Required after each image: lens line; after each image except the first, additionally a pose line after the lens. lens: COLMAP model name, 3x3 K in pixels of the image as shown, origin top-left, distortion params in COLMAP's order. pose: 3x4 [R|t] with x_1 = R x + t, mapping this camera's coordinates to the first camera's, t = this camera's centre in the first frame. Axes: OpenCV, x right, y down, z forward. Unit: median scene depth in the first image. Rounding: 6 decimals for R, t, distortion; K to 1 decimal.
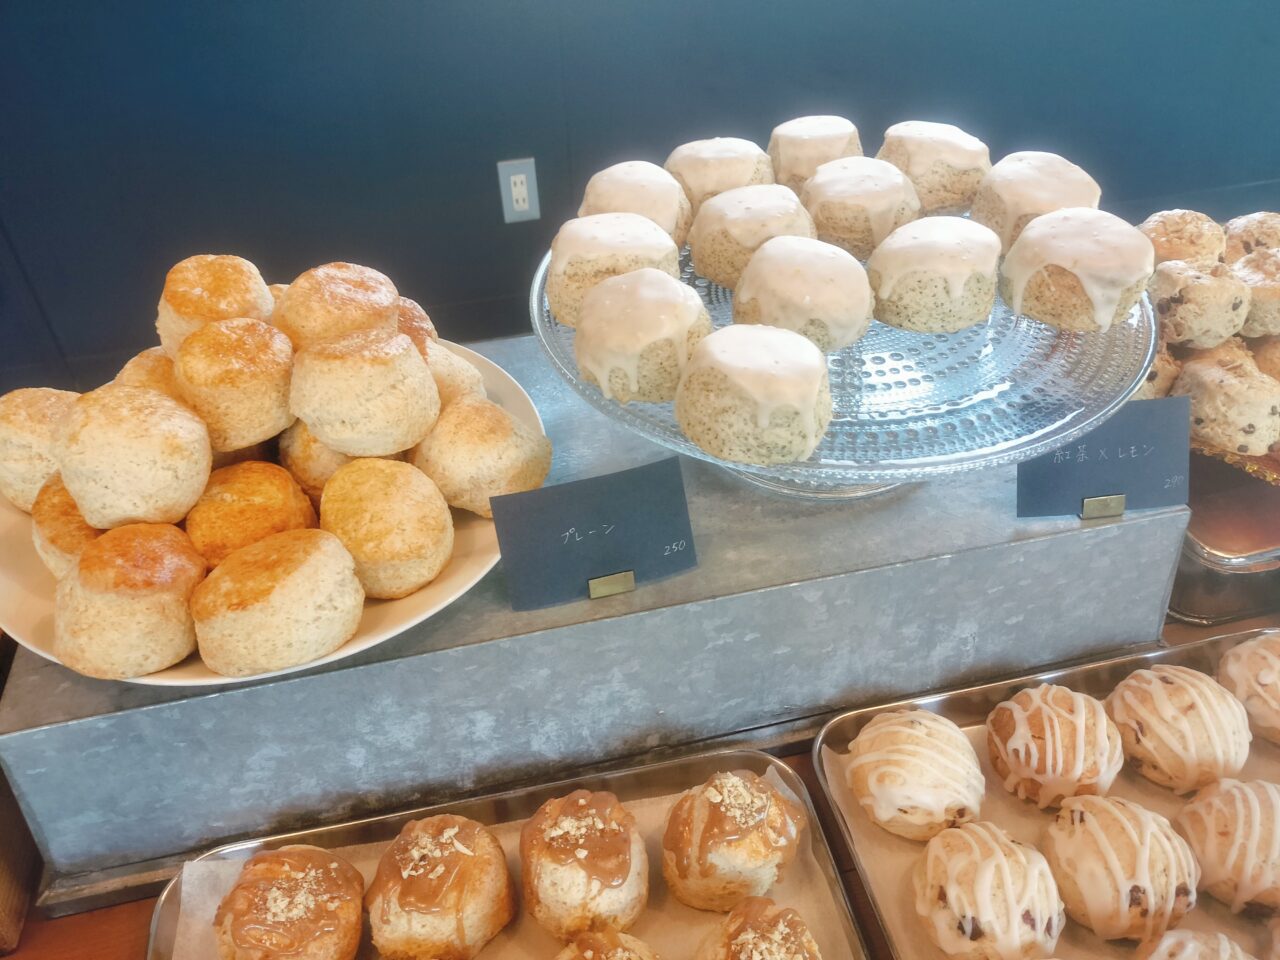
lens RADIAL K [[992.5, 0, 640.0], [0, 992.5, 480.0], [0, 0, 1]] dist [0.047621, -0.002166]
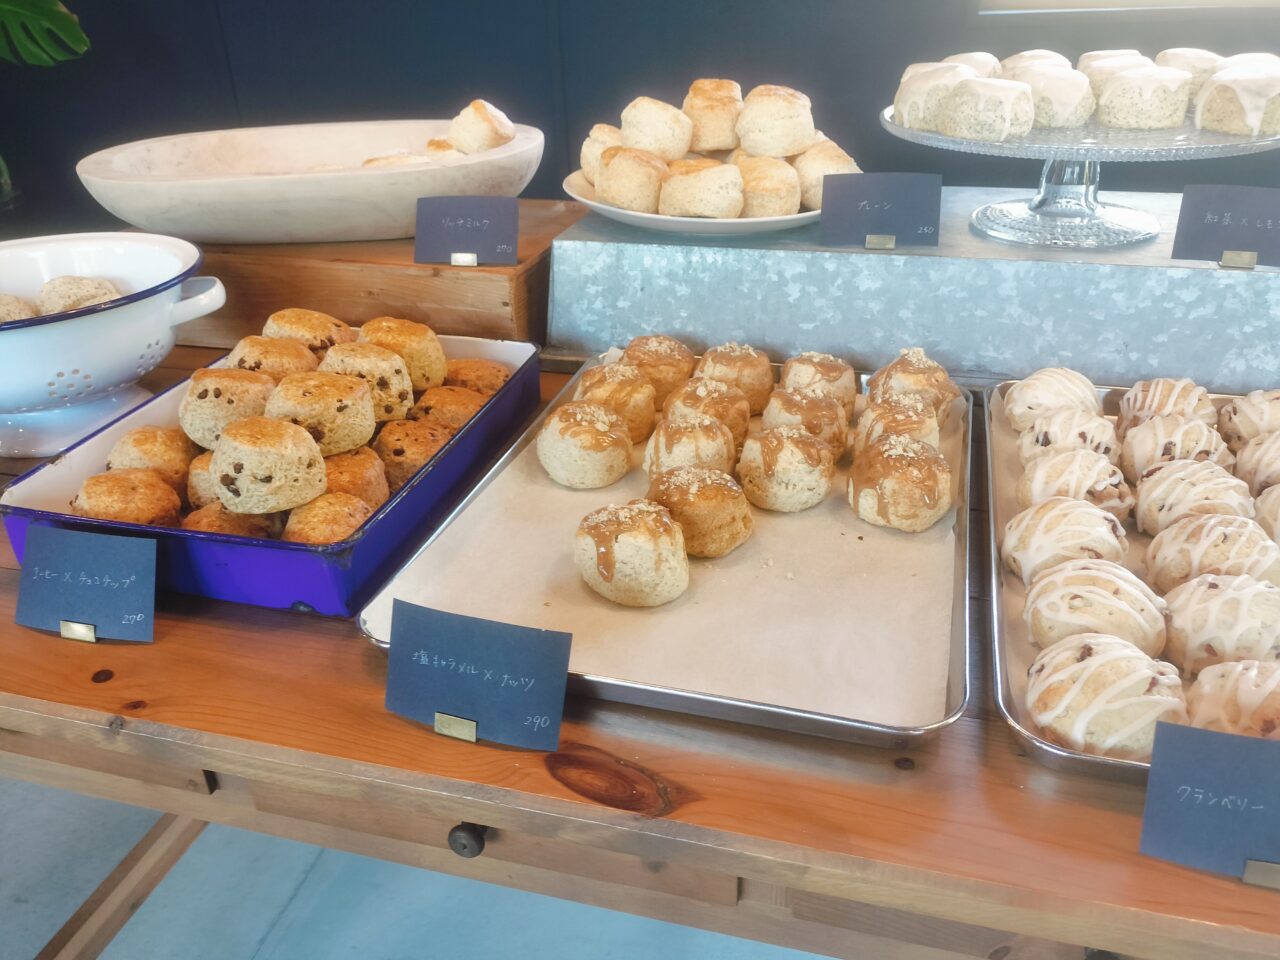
lens RADIAL K [[1047.1, 0, 640.0], [0, 1047.1, 480.0], [0, 0, 1]] dist [0.043218, -0.004136]
pose [[0.885338, 0.219514, -0.409865, 0.429869], [-0.308630, 0.936770, -0.164952, 0.906706], [0.347740, 0.272535, 0.897107, -0.620043]]
